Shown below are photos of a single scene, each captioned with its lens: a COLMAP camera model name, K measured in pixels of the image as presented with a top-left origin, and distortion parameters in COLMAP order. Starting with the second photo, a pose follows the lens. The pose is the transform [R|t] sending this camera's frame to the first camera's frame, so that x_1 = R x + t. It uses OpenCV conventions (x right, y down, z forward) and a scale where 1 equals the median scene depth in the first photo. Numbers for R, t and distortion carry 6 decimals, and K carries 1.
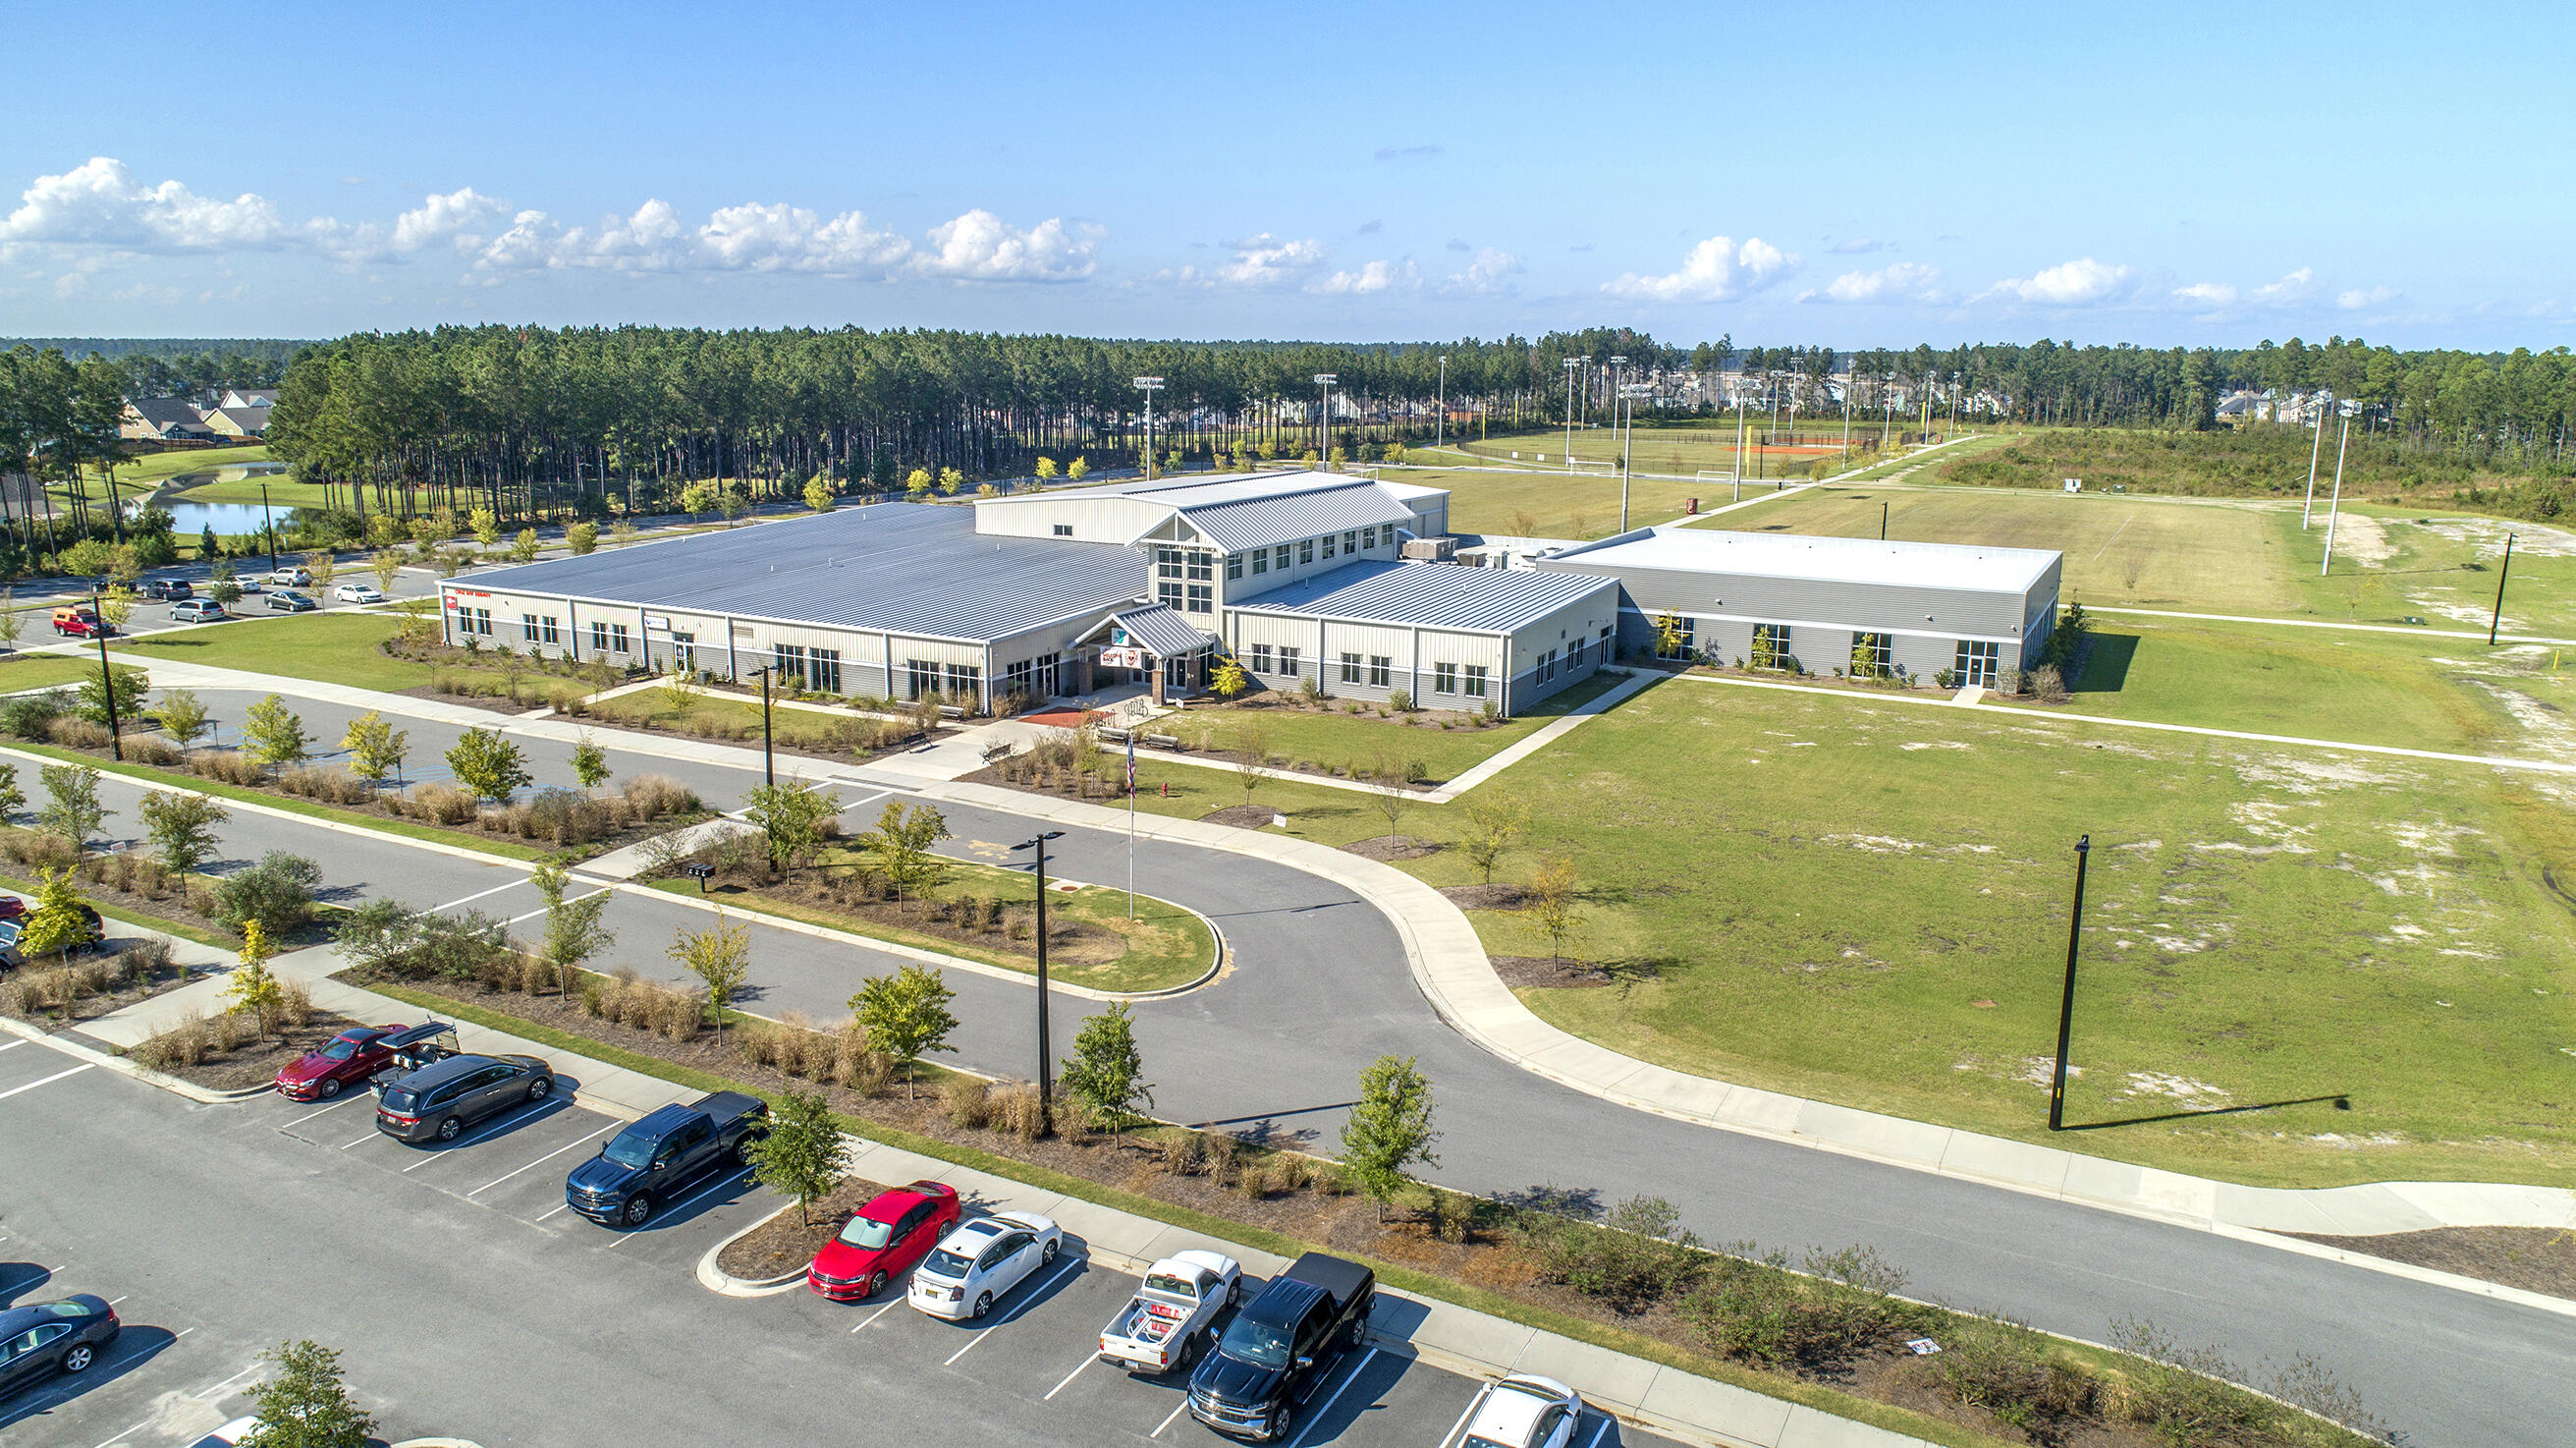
lens RADIAL K [[1737.8, 0, 1288.0], [0, 1737.8, 724.0], [0, 0, 1]] dist [-0.008550, -0.002931]
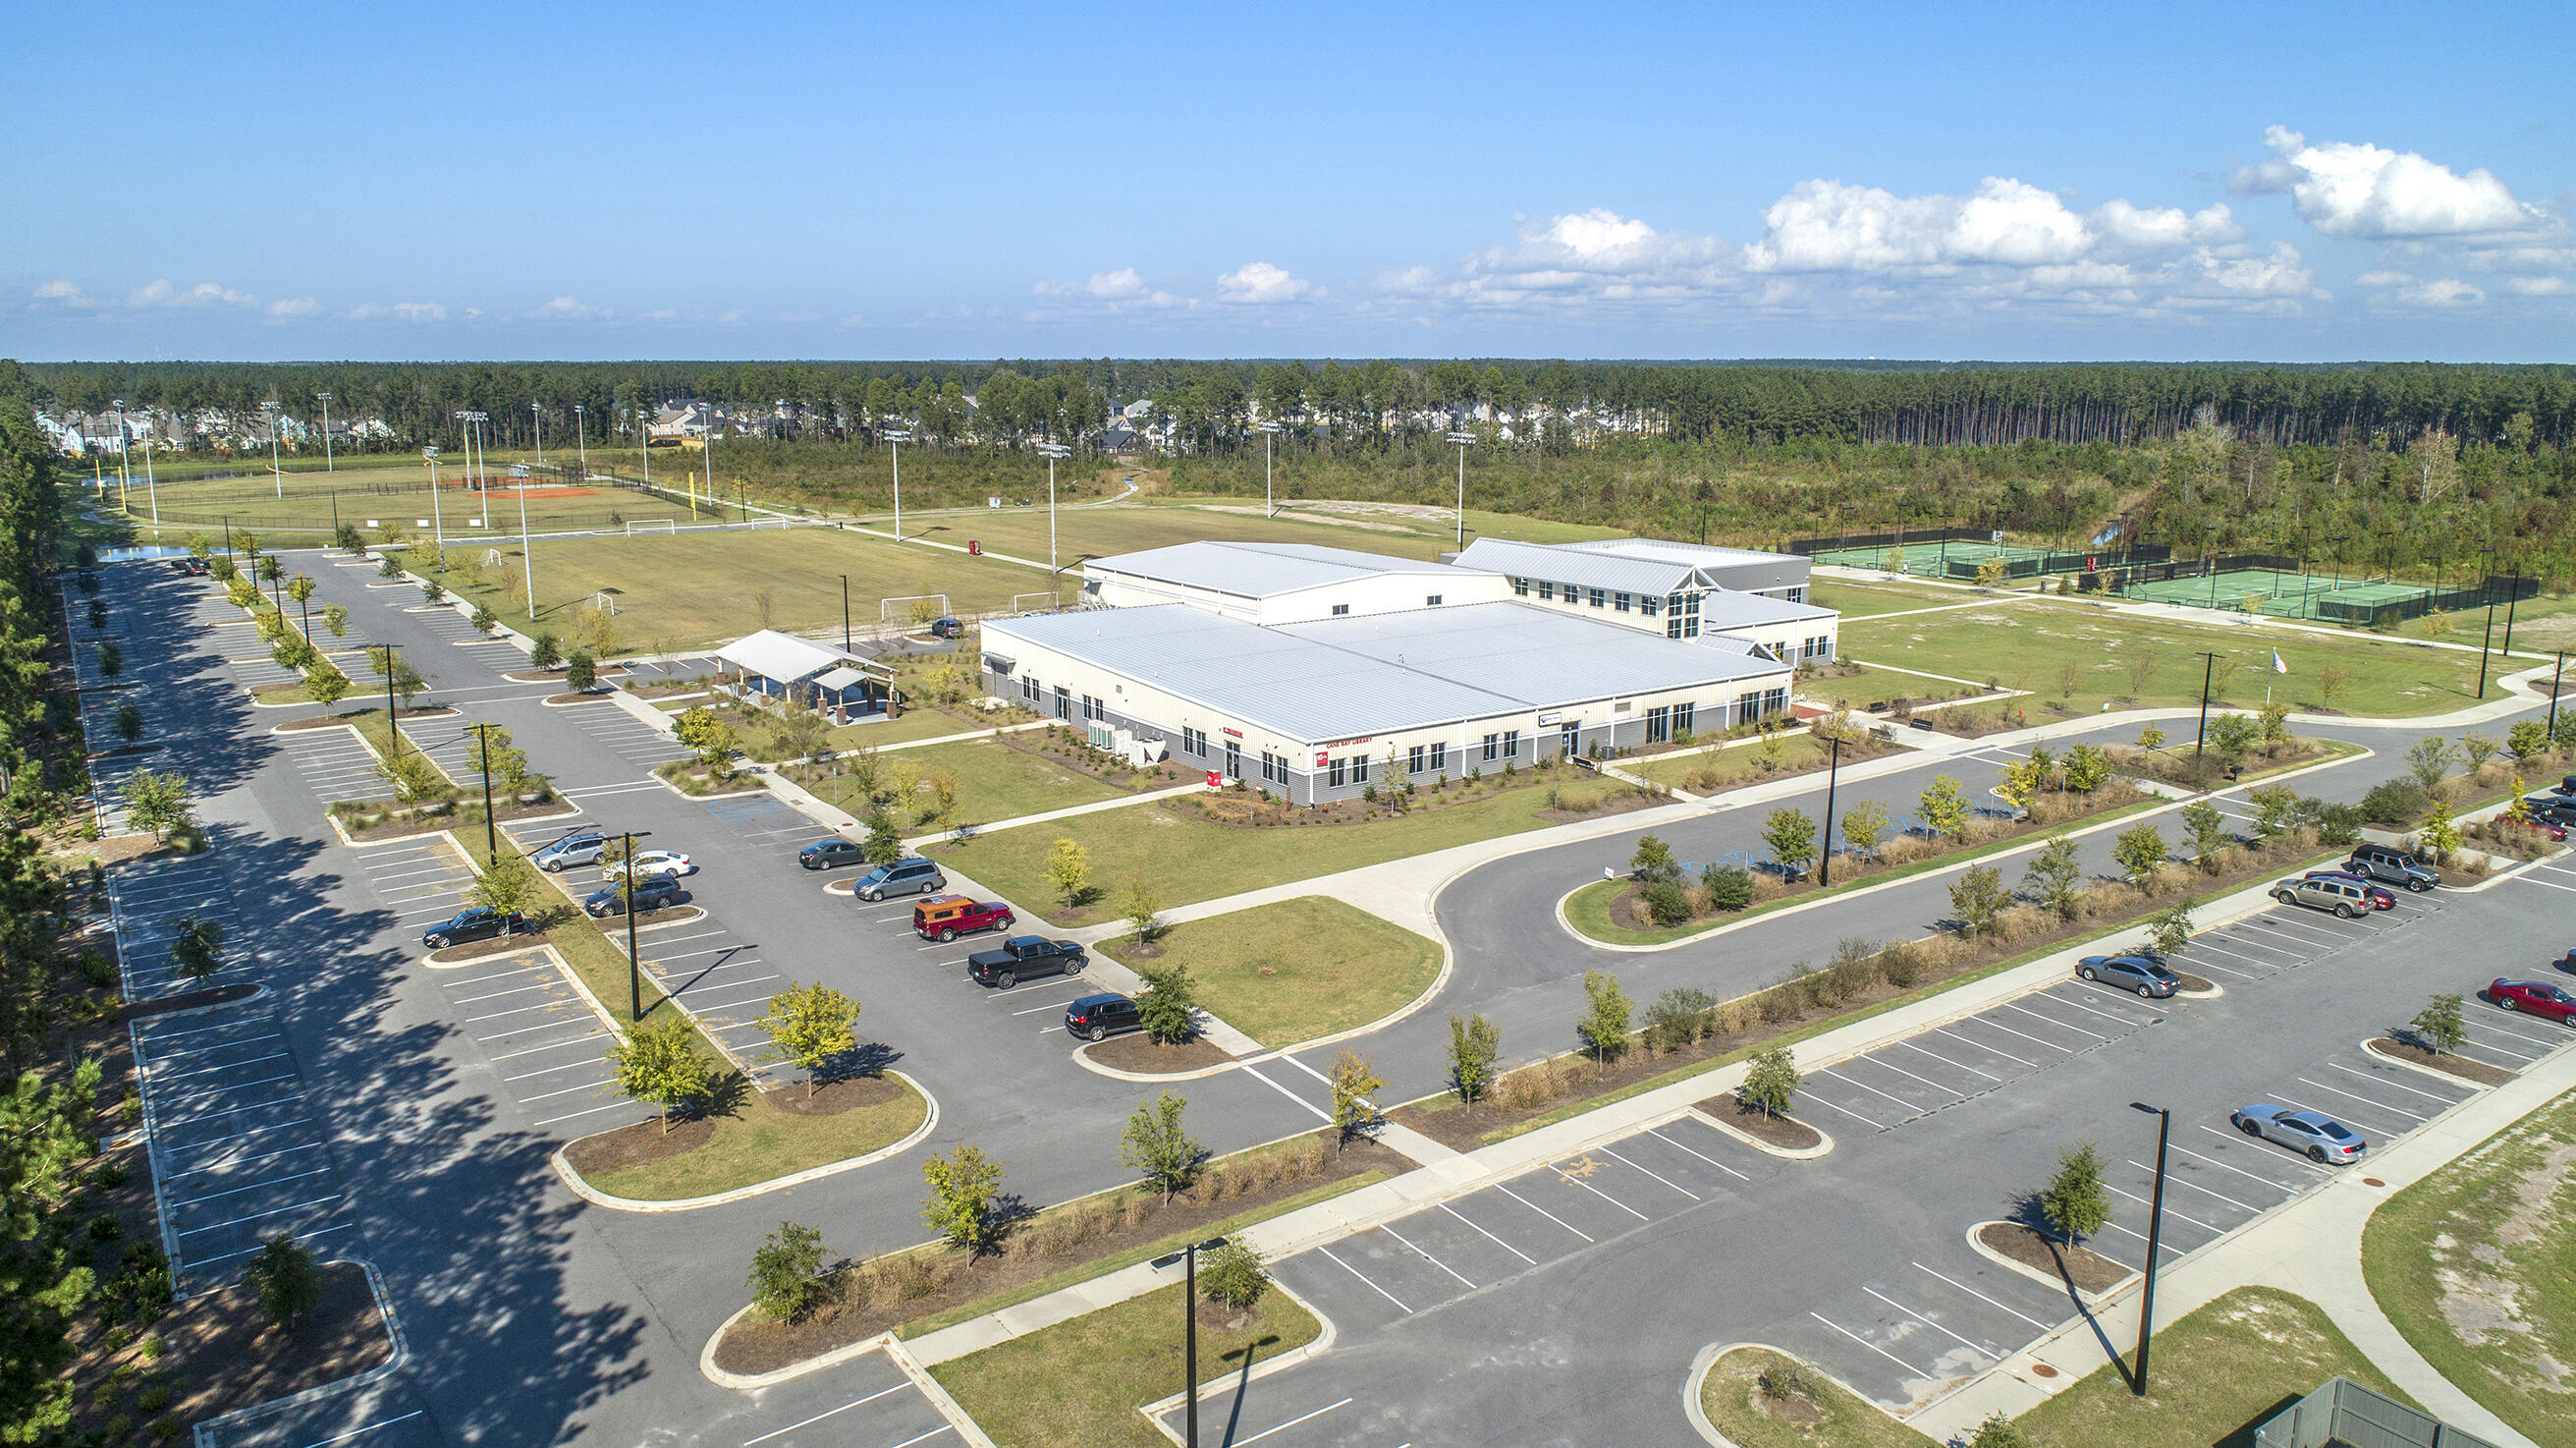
lens RADIAL K [[1758.3, 0, 1288.0], [0, 1758.3, 724.0], [0, 0, 1]] dist [-0.005799, -0.000881]
pose [[0.439519, -0.192473, 0.877370, -1.521335], [0.191999, 0.974328, 0.117561, -0.234646], [-0.877474, 0.116783, 0.465190, 0.650973]]
